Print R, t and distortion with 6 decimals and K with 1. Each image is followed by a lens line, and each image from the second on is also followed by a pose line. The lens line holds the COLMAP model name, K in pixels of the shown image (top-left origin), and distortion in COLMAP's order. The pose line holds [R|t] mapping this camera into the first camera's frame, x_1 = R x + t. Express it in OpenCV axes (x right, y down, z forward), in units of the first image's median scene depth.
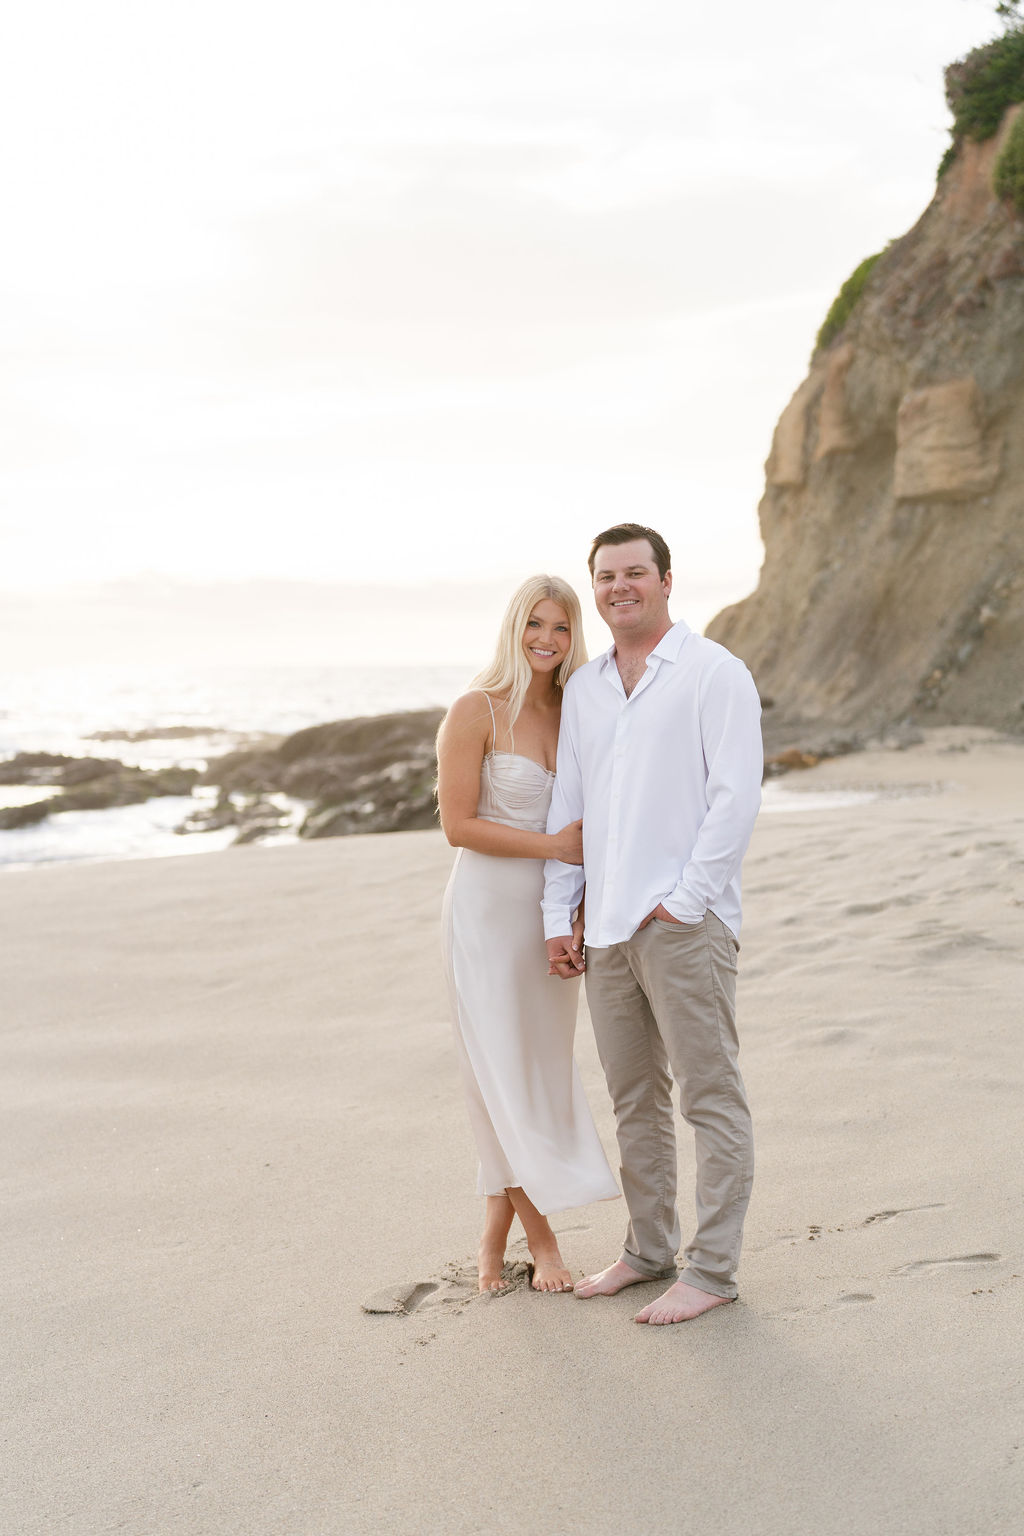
lens RADIAL K [[2154.2, 0, 515.3], [0, 2154.2, 779.0], [0, 0, 1]] dist [0.011675, 0.000000]
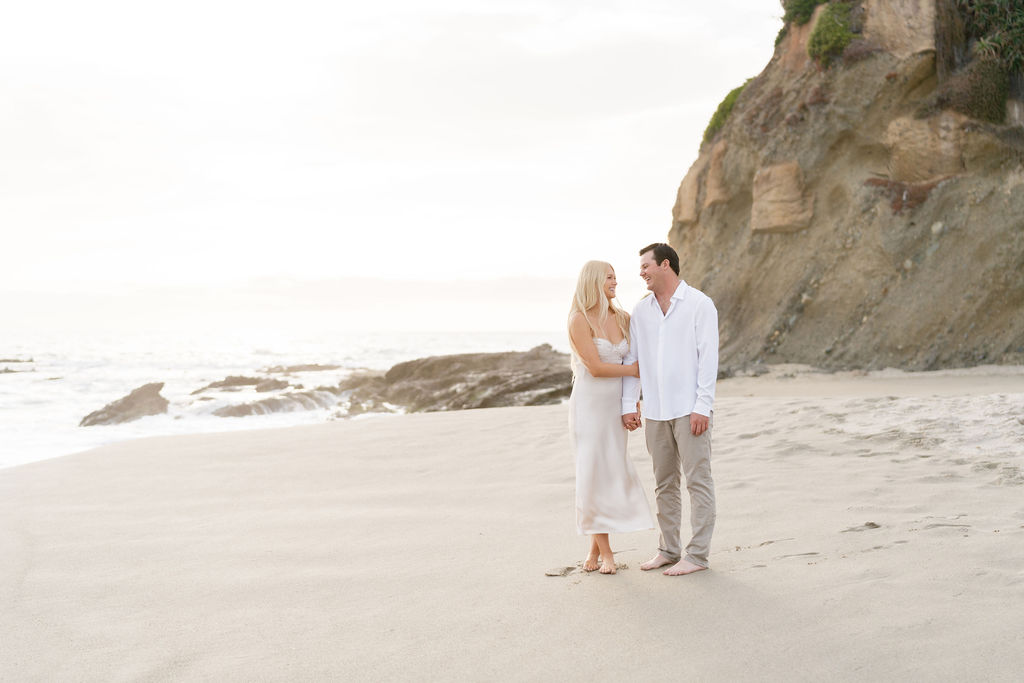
lens RADIAL K [[1436.1, 0, 509.1], [0, 1436.1, 335.5], [0, 0, 1]] dist [0.011675, 0.000000]
pose [[0.999868, 0.008277, 0.014001, -0.032362], [-0.007495, 0.998459, -0.054979, 0.017762], [-0.014434, 0.054867, 0.998389, -0.134744]]
